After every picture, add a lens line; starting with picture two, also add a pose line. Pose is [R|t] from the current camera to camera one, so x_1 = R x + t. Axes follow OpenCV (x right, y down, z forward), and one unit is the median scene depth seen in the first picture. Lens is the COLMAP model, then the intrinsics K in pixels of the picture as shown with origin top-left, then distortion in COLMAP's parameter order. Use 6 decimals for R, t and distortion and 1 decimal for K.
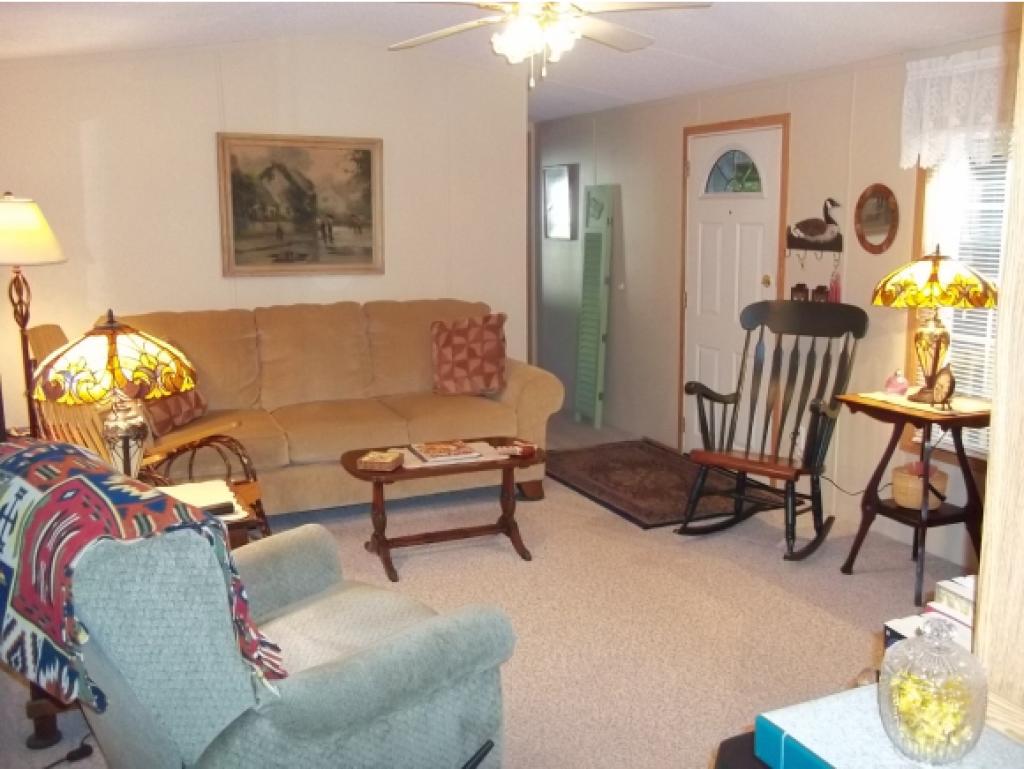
lens RADIAL K [[968.8, 0, 515.1], [0, 968.8, 386.7], [0, 0, 1]] dist [-0.011317, 0.000000]
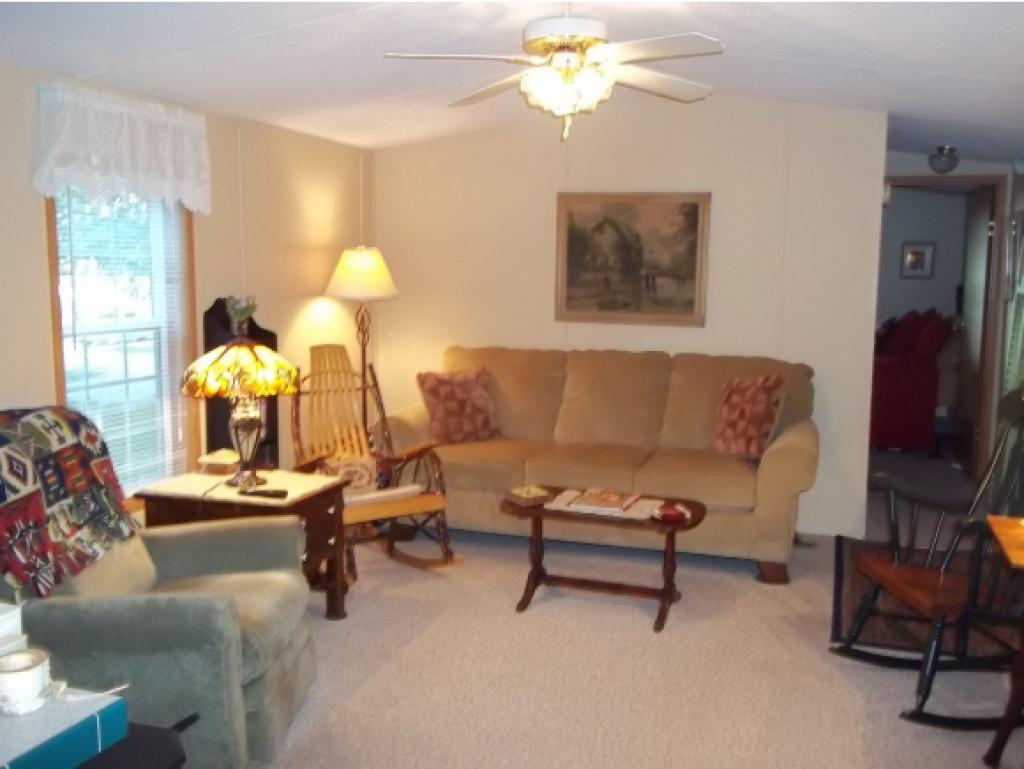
lens RADIAL K [[968.8, 0, 515.6], [0, 968.8, 382.3], [0, 0, 1]] dist [-0.011317, 0.000000]
pose [[0.723419, 0.095214, -0.683813, 0.429734], [-0.134074, 0.990964, -0.003858, -0.031310], [0.677266, 0.094472, 0.729647, 0.158323]]
